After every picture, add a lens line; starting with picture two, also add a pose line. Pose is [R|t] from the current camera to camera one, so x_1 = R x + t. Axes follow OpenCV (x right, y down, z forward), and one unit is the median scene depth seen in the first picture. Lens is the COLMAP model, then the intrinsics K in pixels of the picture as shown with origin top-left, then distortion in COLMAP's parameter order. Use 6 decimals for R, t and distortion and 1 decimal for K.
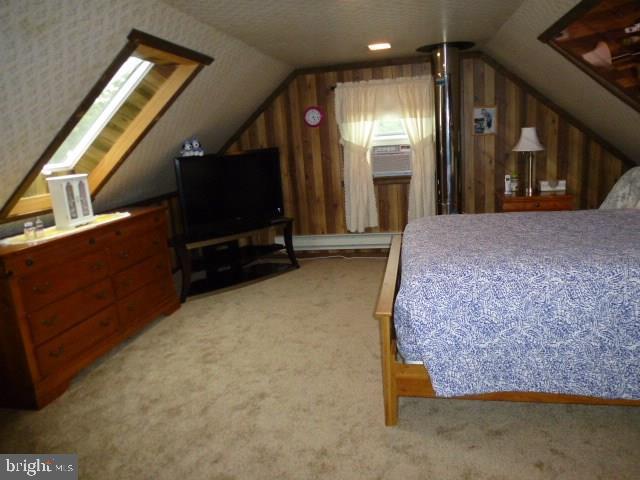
lens RADIAL K [[444.0, 0, 320.0], [0, 444.0, 240.0], [0, 0, 1]] dist [-0.001627, -0.000429]
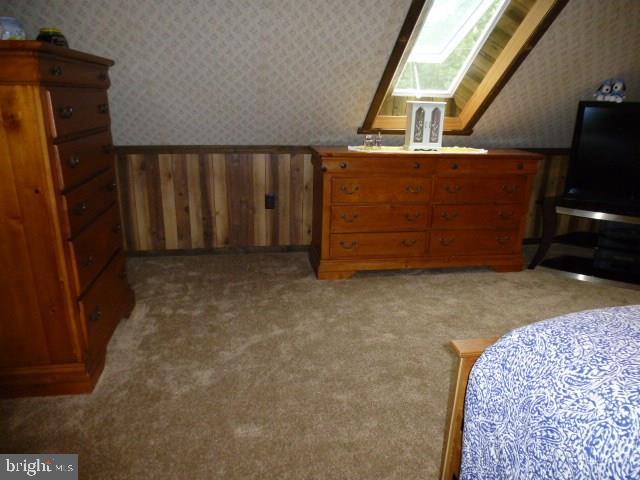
lens RADIAL K [[453.3, 0, 320.0], [0, 453.3, 240.0], [0, 0, 1]] dist [-0.034771, -0.002143]
pose [[0.403912, 0.364726, -0.838946, 0.333839], [-0.257927, 0.925281, 0.278080, -0.068729], [0.877684, 0.104067, 0.467805, 0.292821]]
